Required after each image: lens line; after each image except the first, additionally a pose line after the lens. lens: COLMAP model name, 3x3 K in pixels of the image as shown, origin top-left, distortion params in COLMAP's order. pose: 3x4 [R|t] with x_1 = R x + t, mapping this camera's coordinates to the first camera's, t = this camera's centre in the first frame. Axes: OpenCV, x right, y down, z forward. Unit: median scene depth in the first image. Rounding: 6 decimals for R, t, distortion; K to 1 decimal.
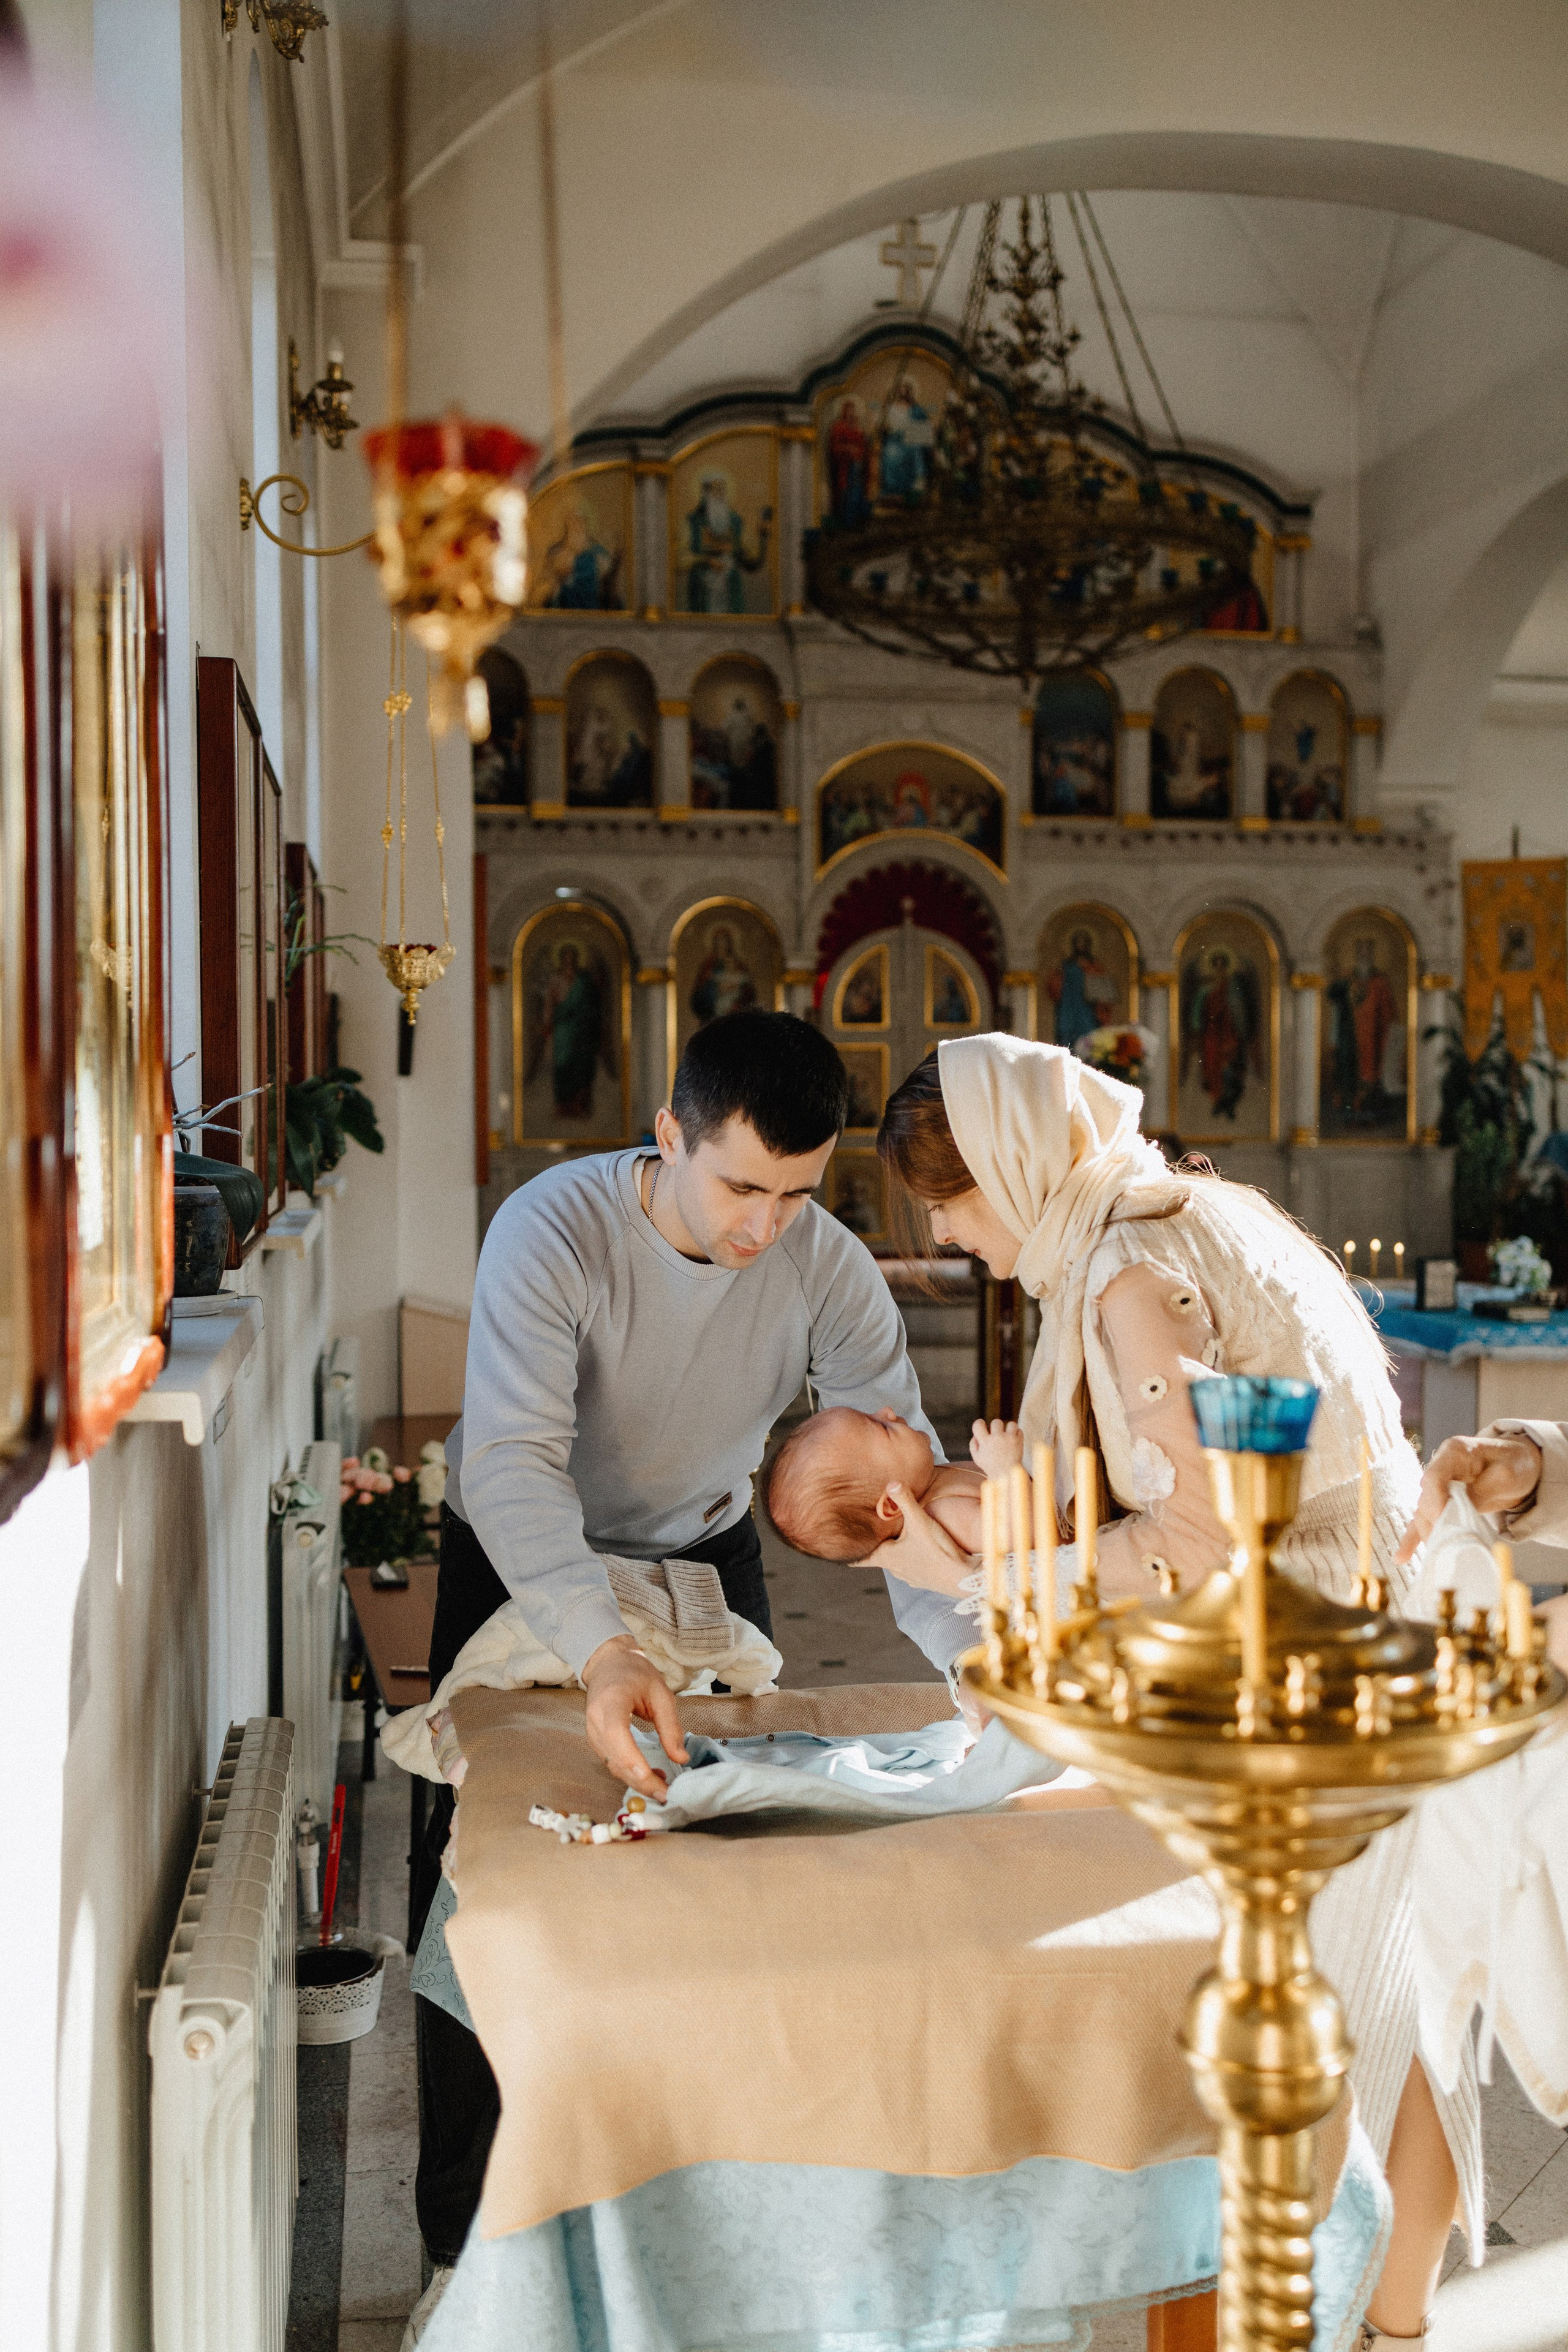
lens RADIAL K [[2354.6, 0, 768.4], [0, 2354.6, 1173.2], [0, 0, 1]] dist [0.007905, 0.000000]
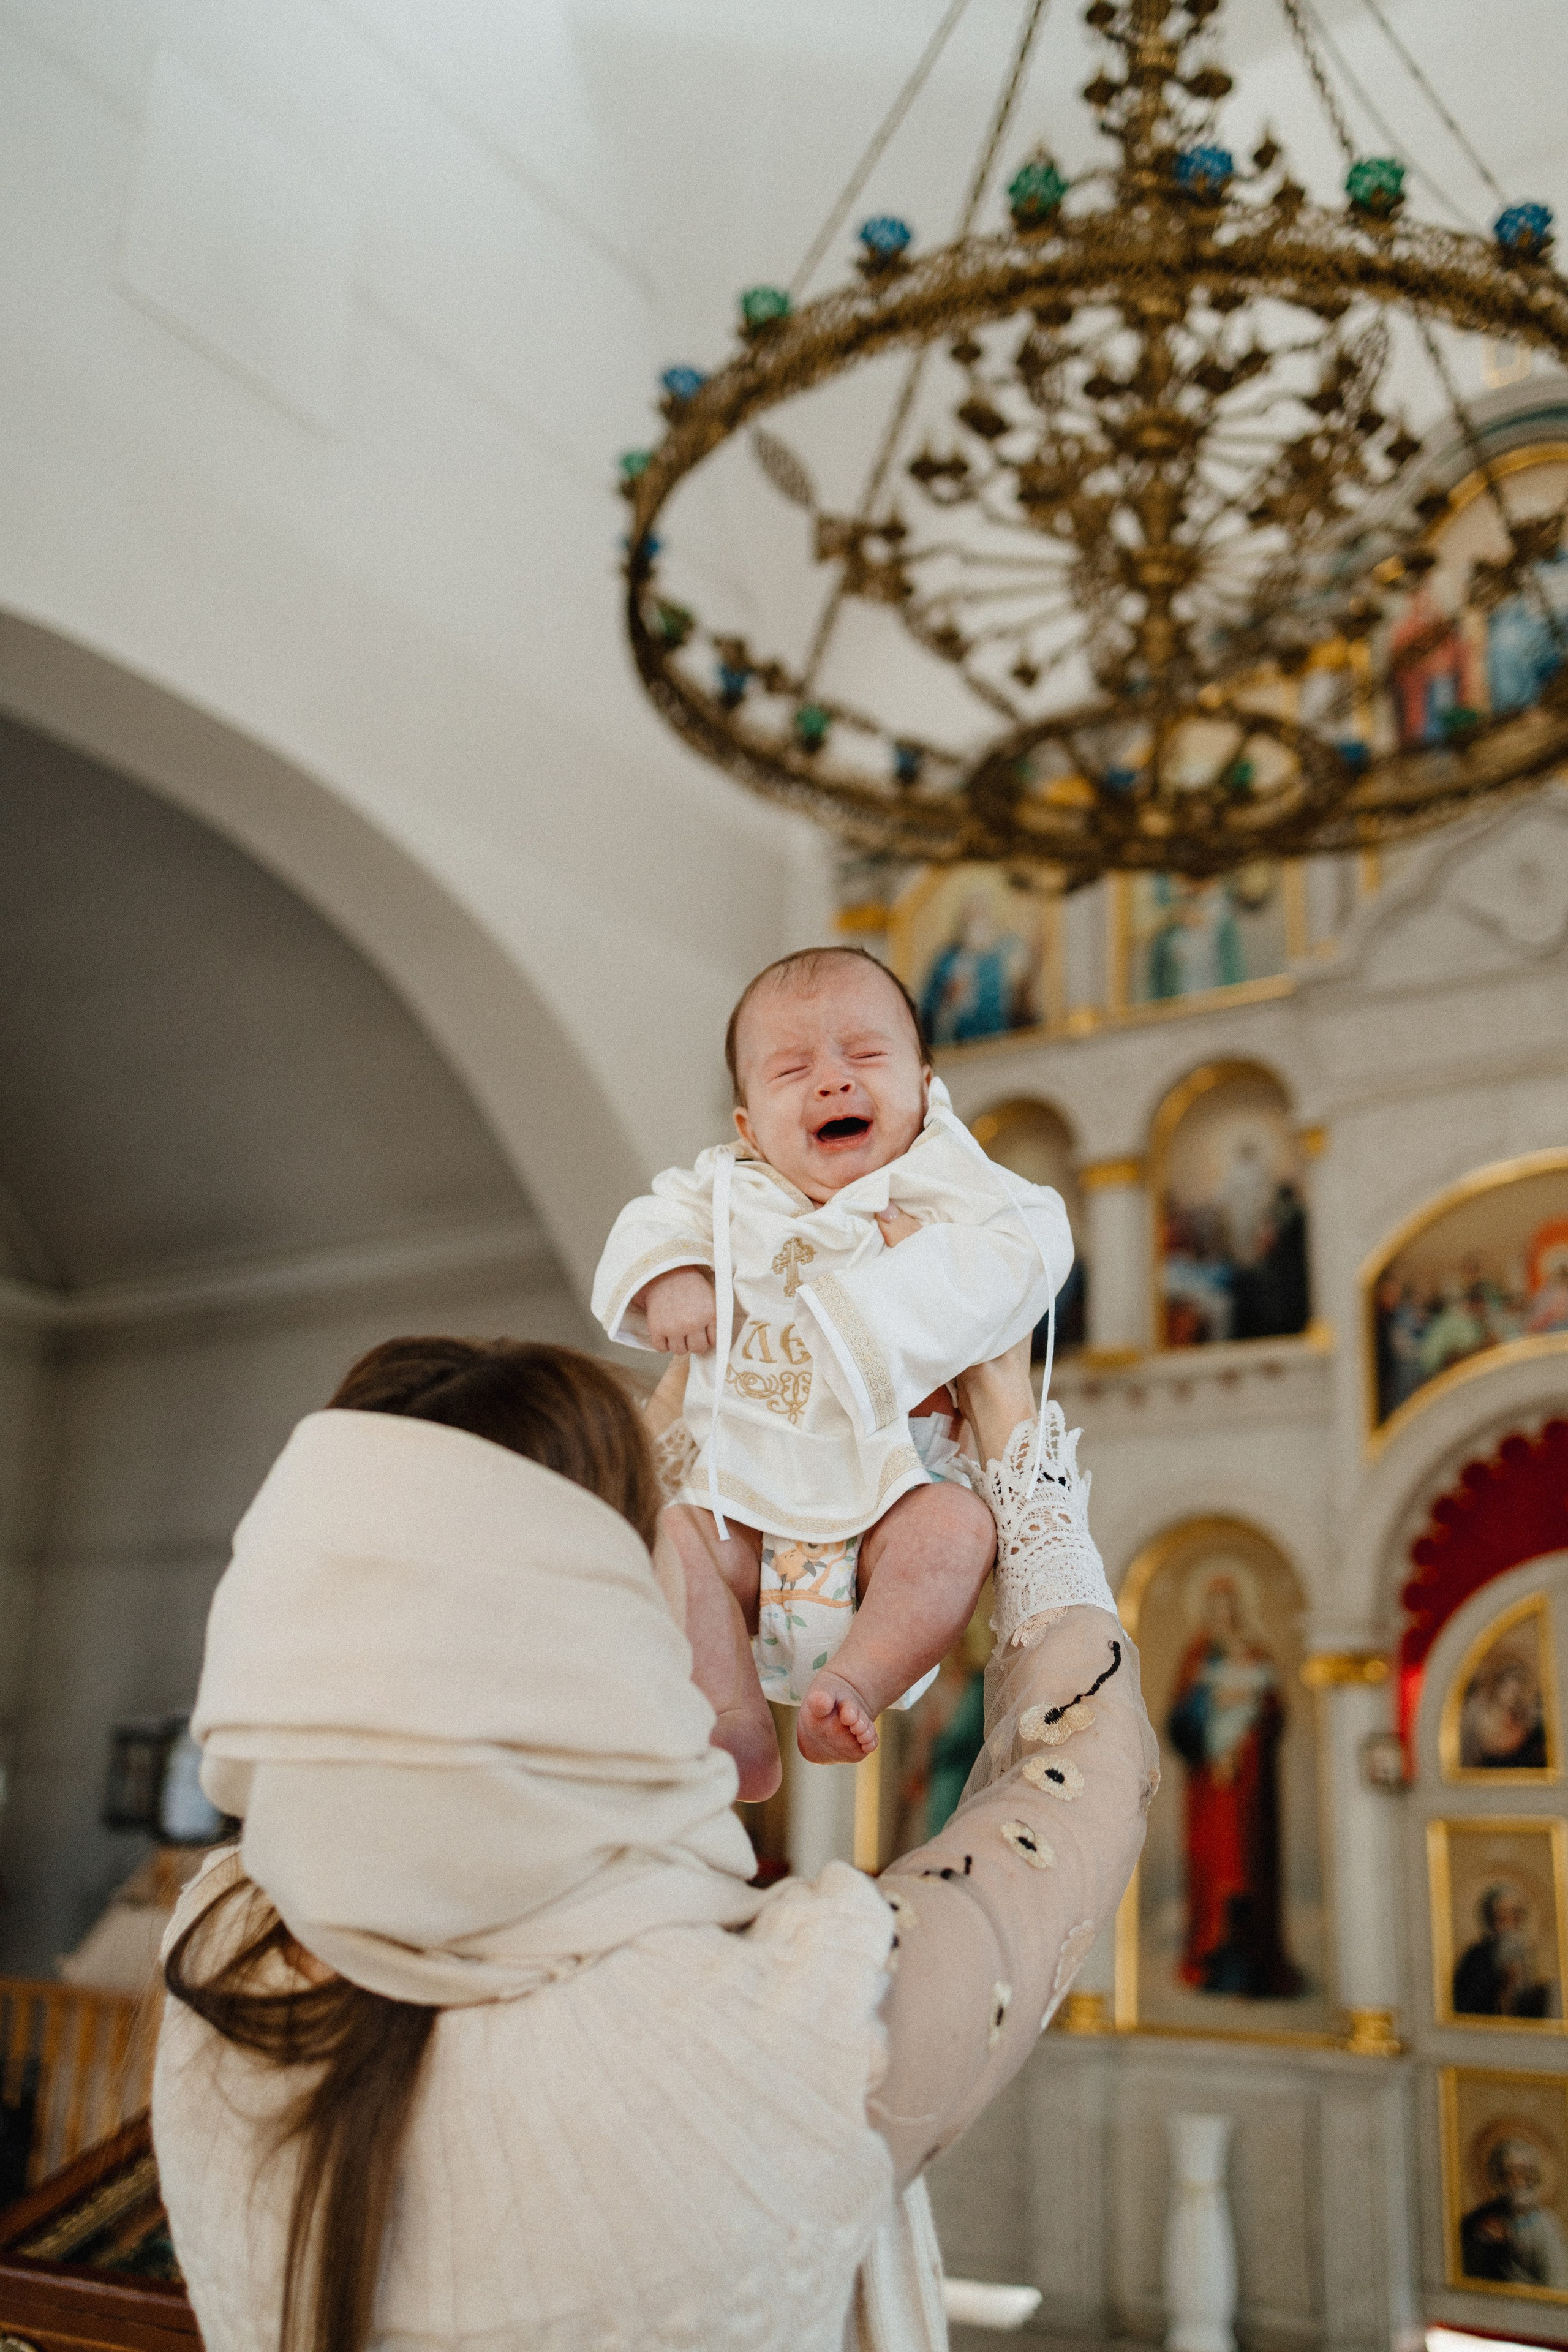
lens RADIAL K [[2354.6, 0, 781.9], [0, 2354.6, 1177.1], [0, 0, 1]] dist [0.007905, 0.000000]
pose [[0.718819, -0.182223, -0.670890, 0.260742], [-0.064322, 0.943464, -0.325175, -0.015019], [0.692215, 0.276895, 0.666459, 0.567846]]
